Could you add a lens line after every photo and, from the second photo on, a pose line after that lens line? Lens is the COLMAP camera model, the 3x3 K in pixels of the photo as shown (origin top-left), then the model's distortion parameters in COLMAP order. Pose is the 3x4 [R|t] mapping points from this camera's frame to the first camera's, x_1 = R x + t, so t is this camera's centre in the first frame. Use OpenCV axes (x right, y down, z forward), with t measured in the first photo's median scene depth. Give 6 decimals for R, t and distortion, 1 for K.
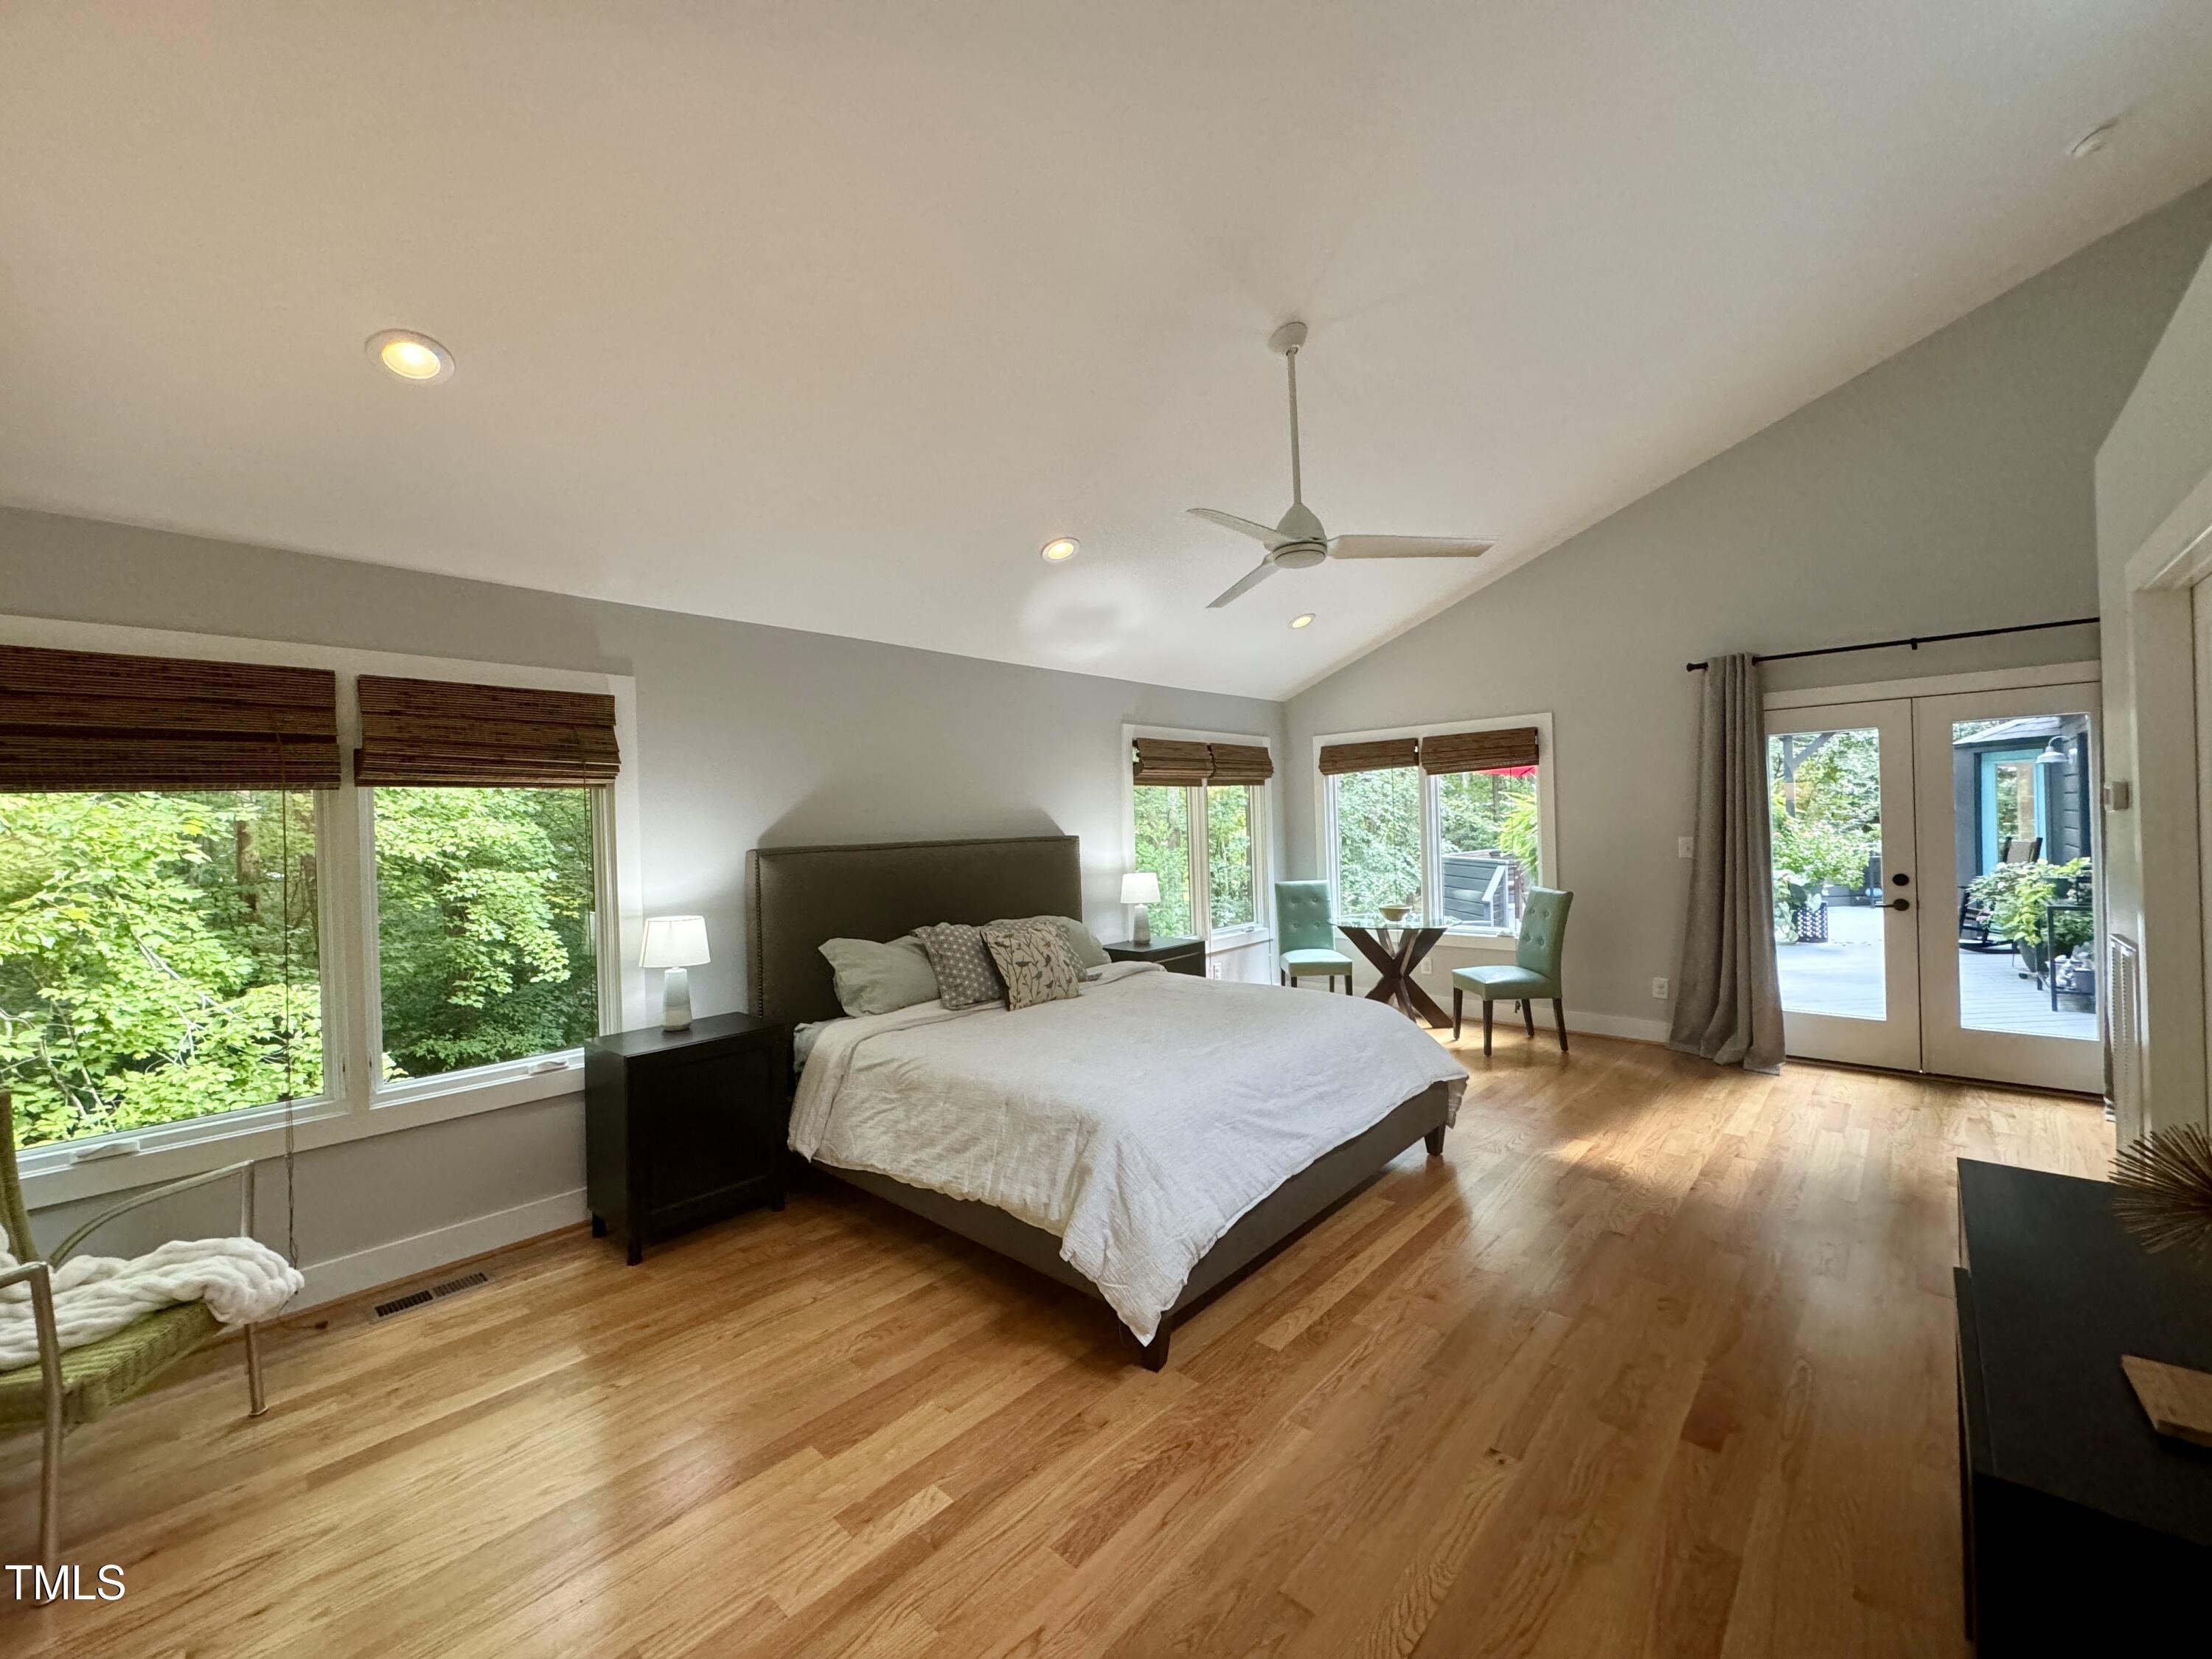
lens RADIAL K [[883.8, 0, 1103.5], [0, 883.8, 823.9], [0, 0, 1]] dist [-0.000476, 0.000082]
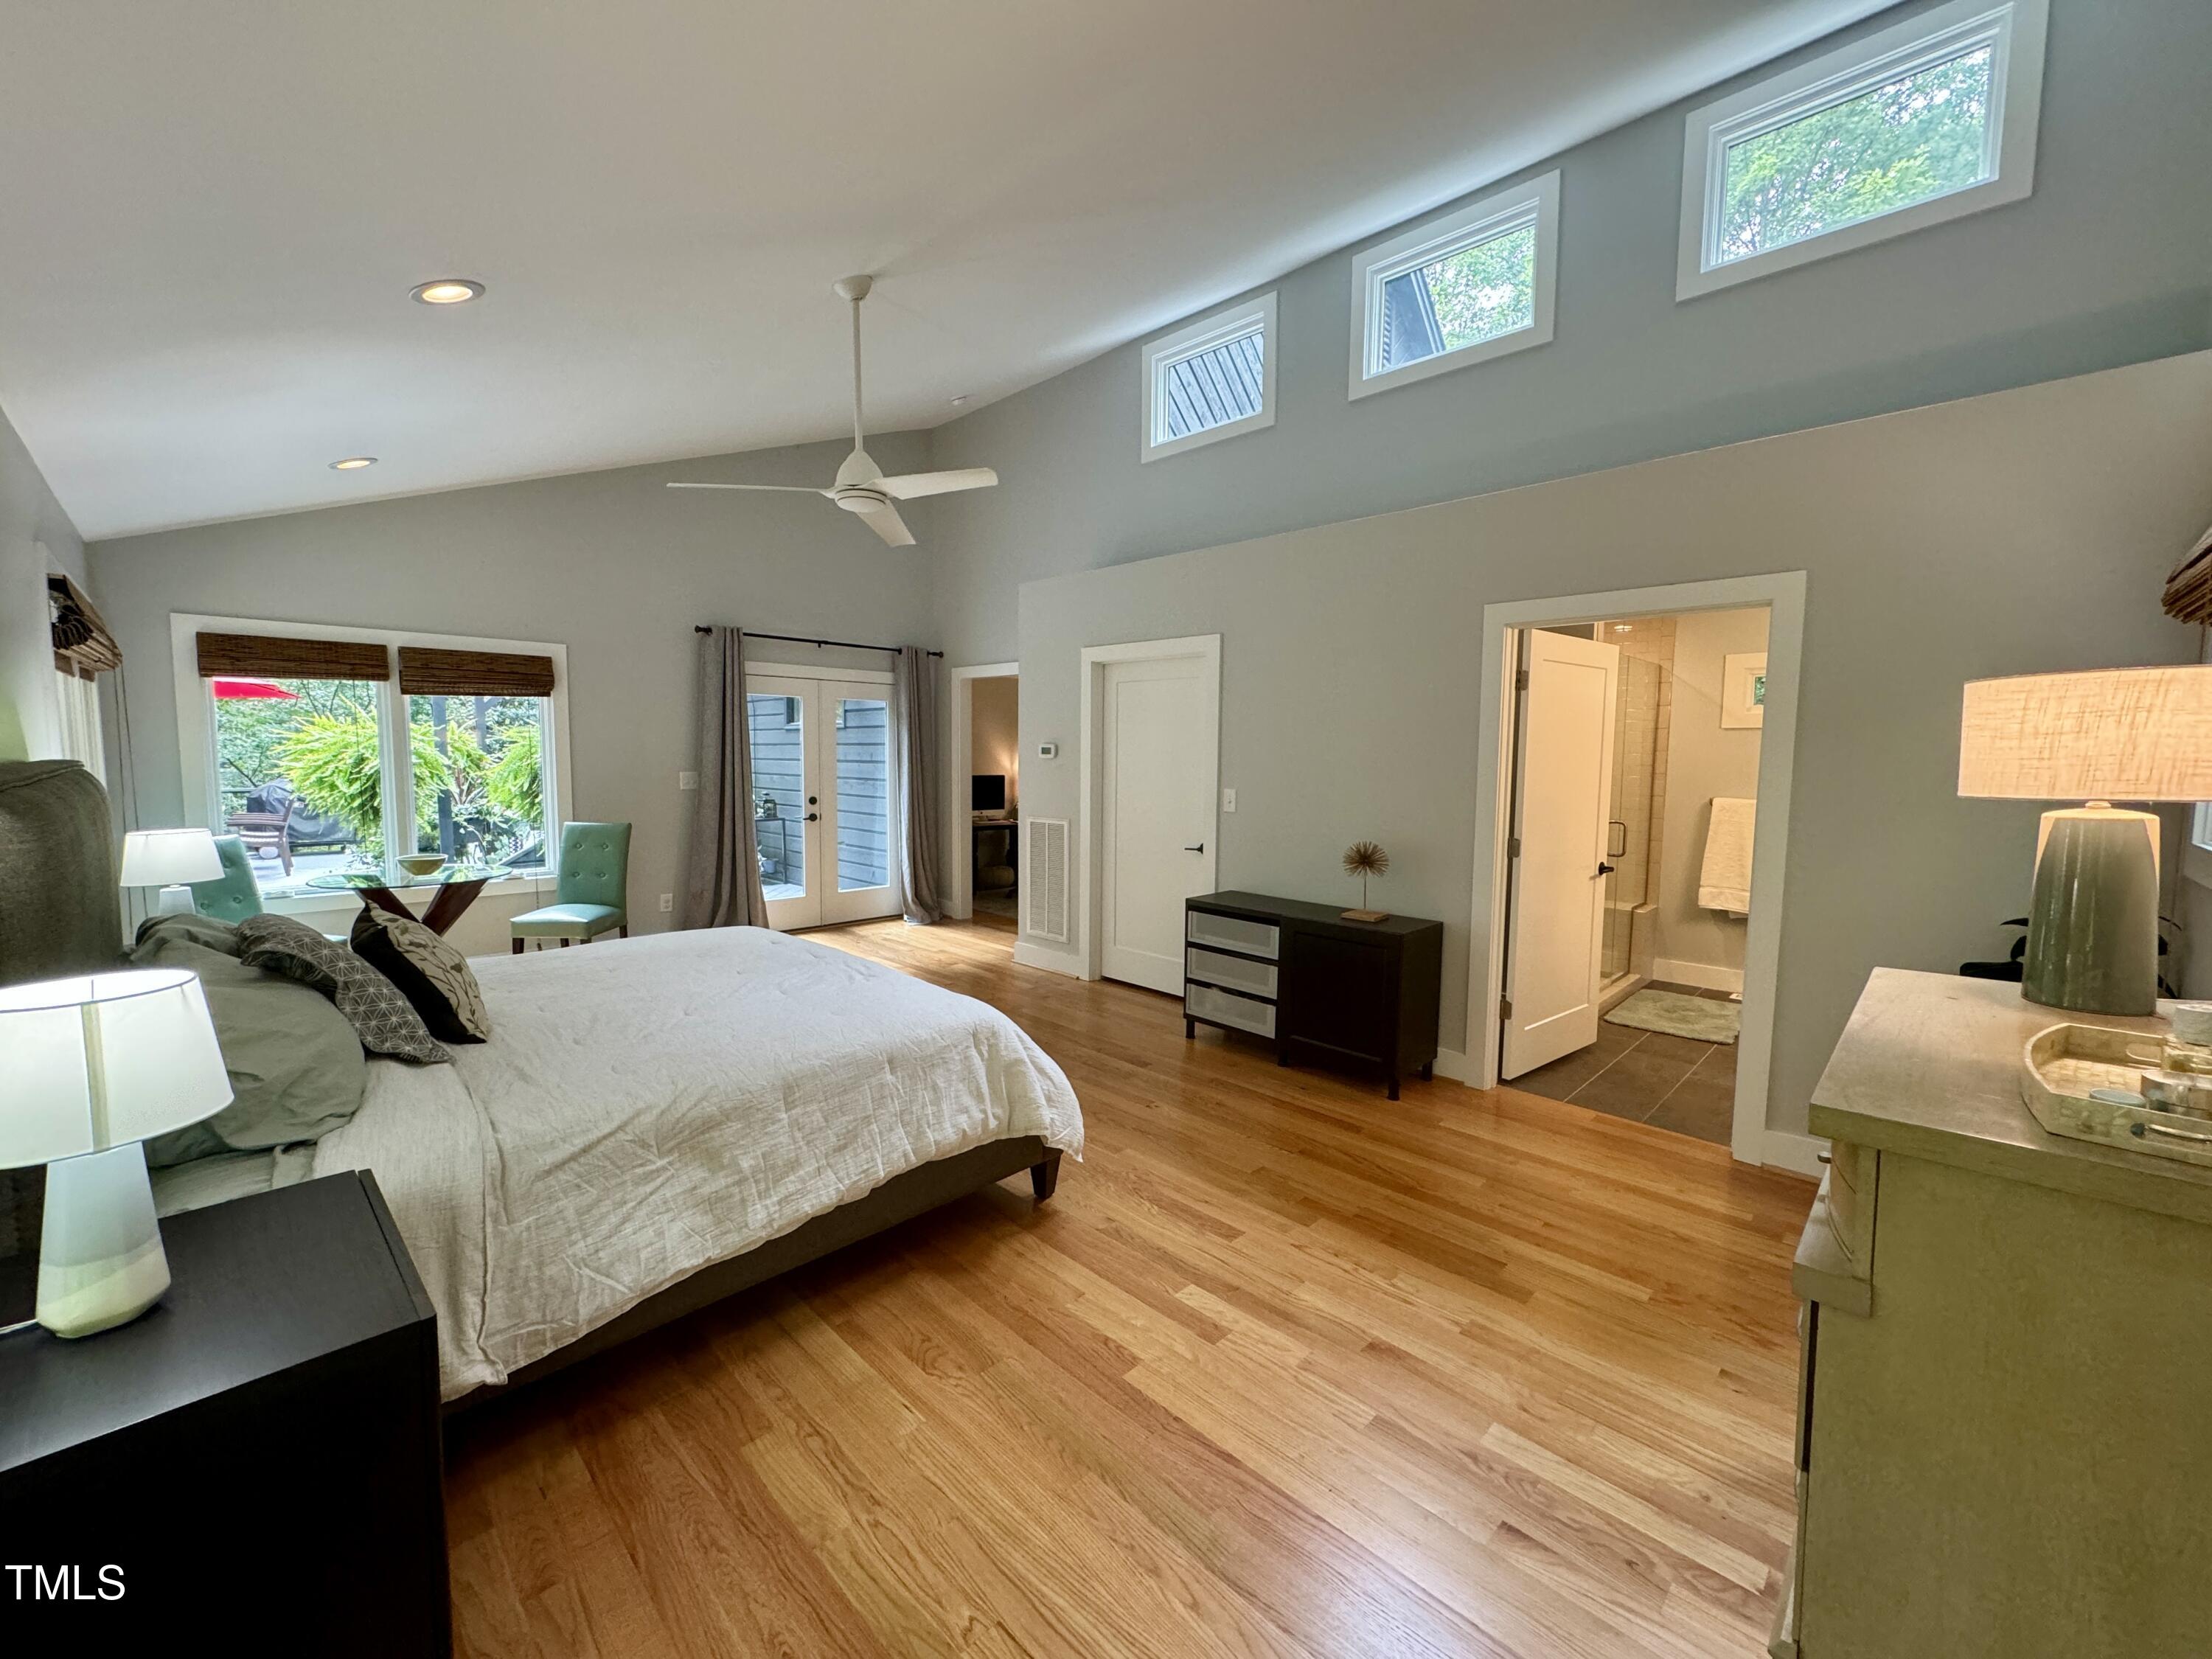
lens RADIAL K [[883.8, 0, 1109.3], [0, 883.8, 824.7], [0, 0, 1]] dist [-0.000476, 0.000082]
pose [[0.033622, -0.053259, 0.998015, -0.864810], [-0.009386, 0.998518, 0.053602, 0.027942], [-0.999391, -0.011170, 0.033073, 0.671129]]
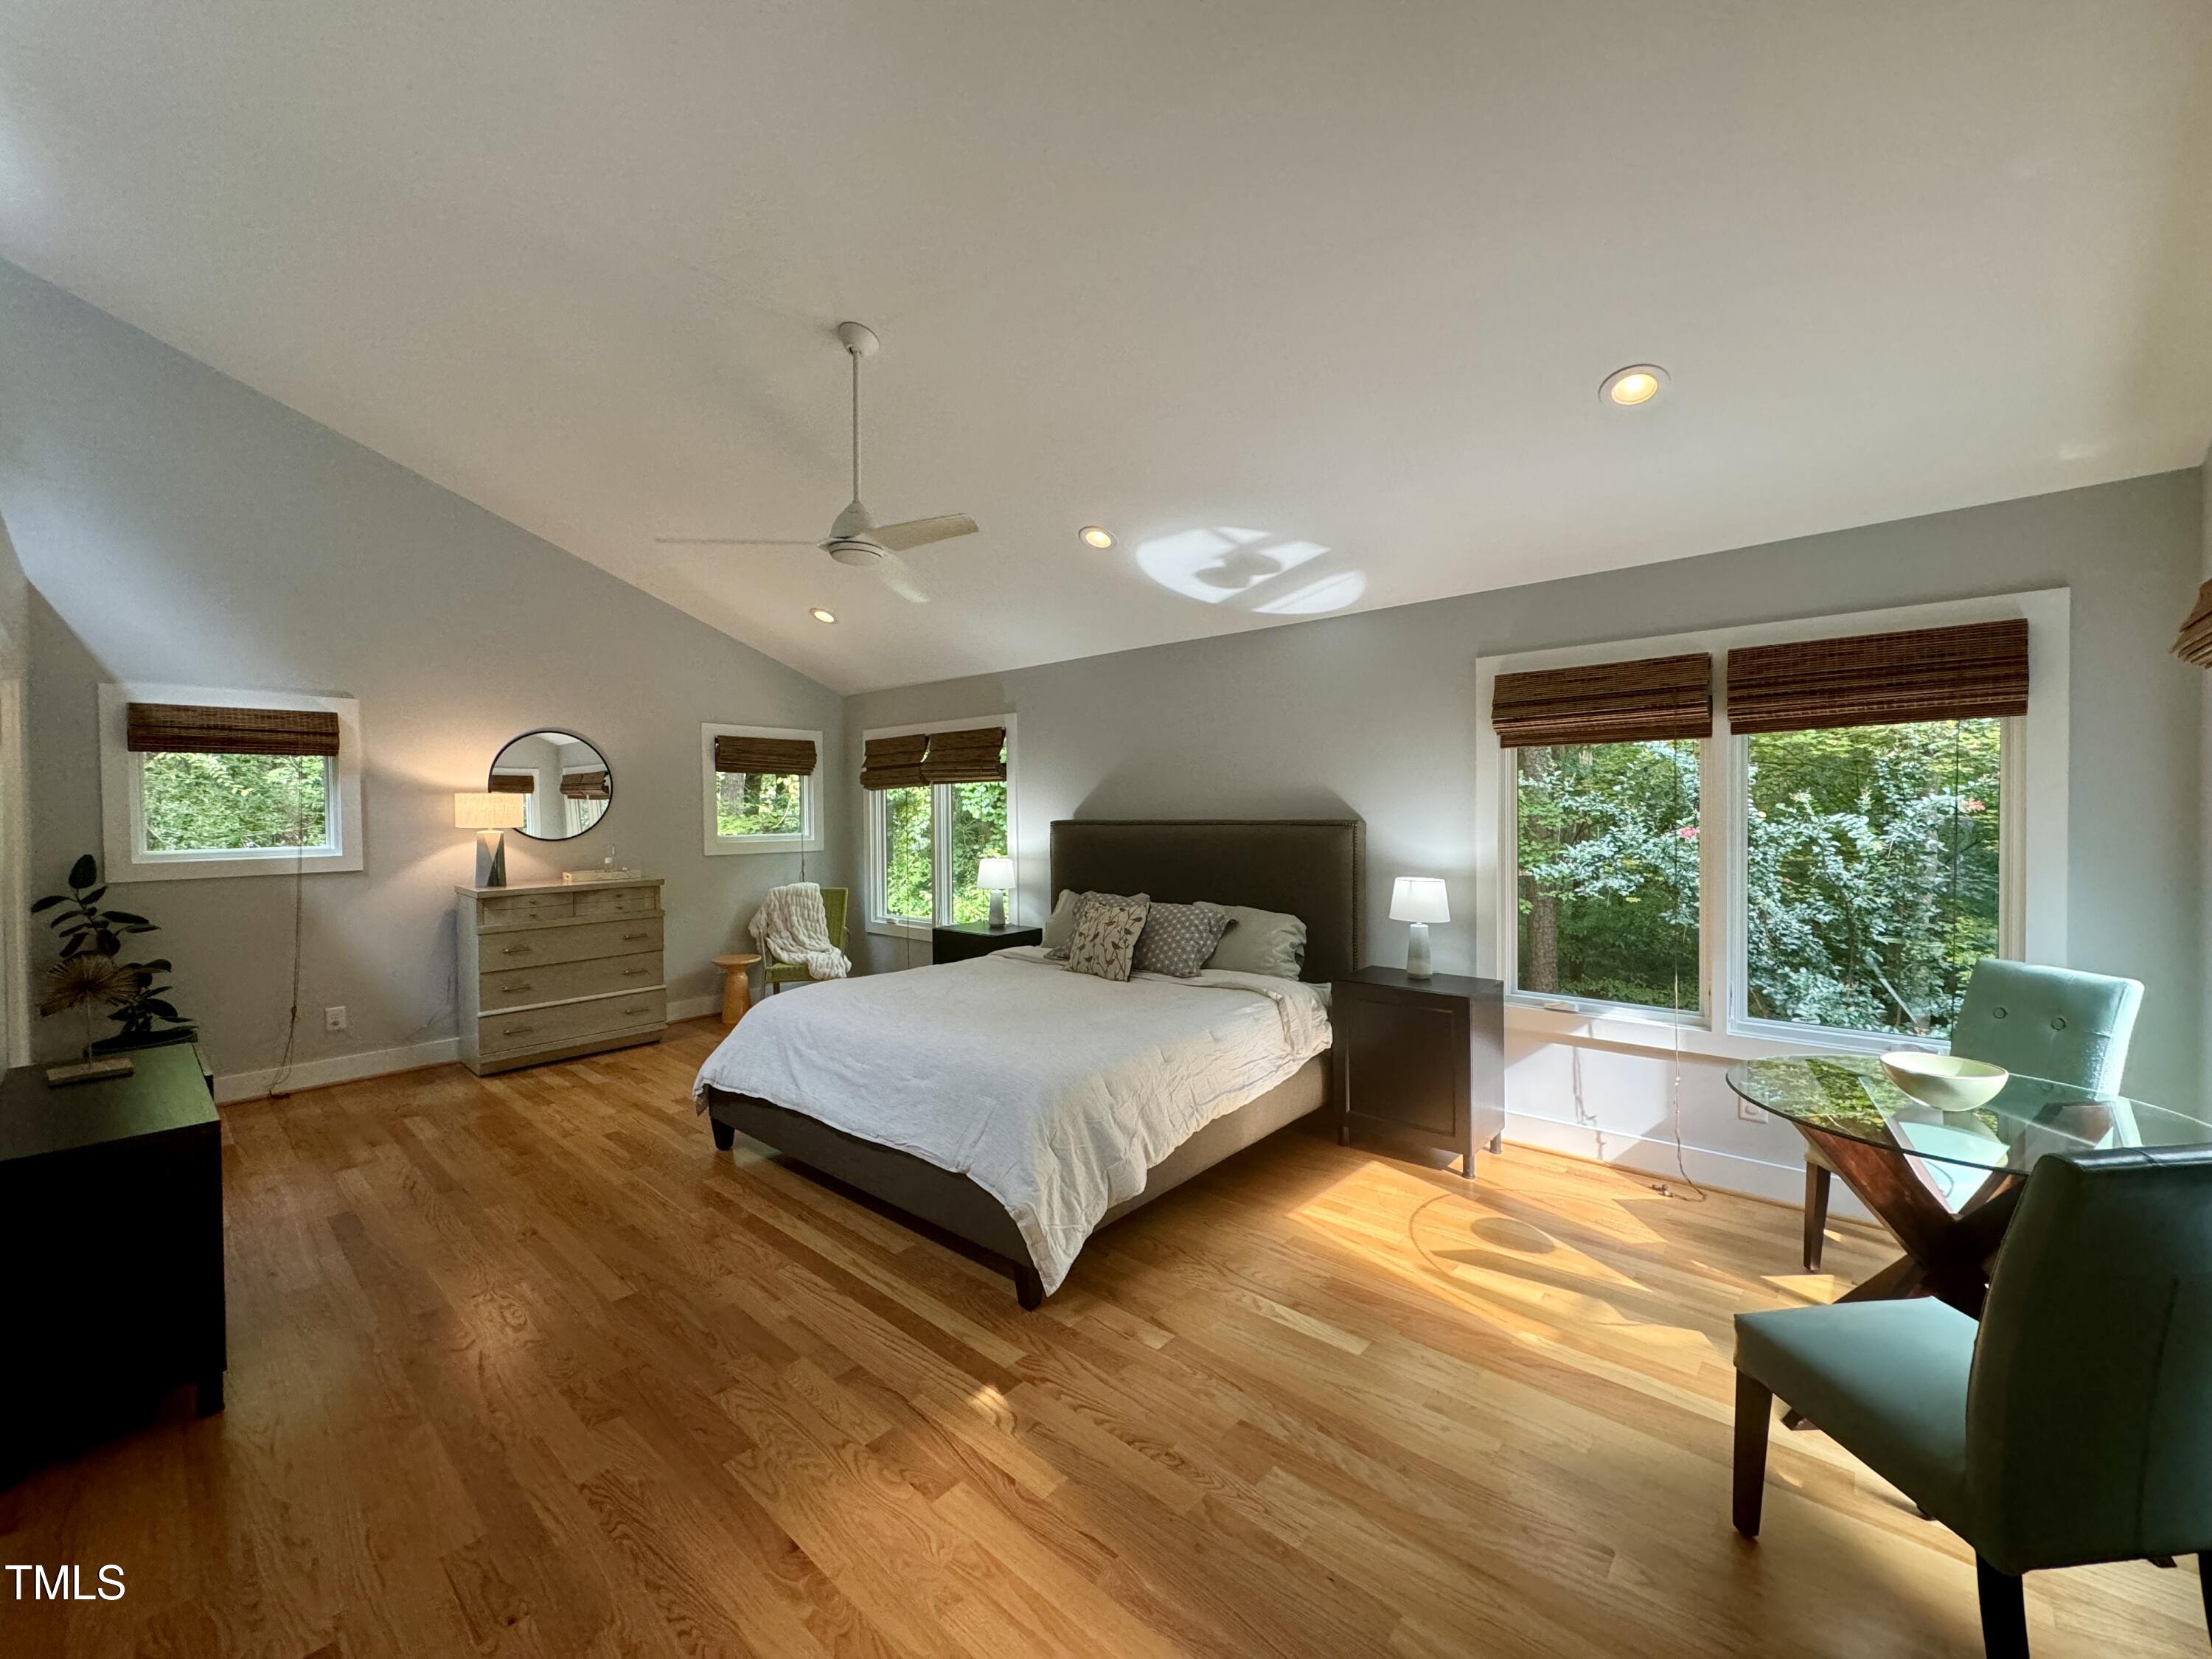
lens RADIAL K [[883.8, 0, 1105.5], [0, 883.8, 827.9], [0, 0, 1]] dist [-0.000476, 0.000082]
pose [[0.016110, 0.043628, -0.998918, 1.260346], [0.004652, 0.999034, 0.043708, -0.027164], [0.999859, -0.005351, 0.015892, 1.275839]]
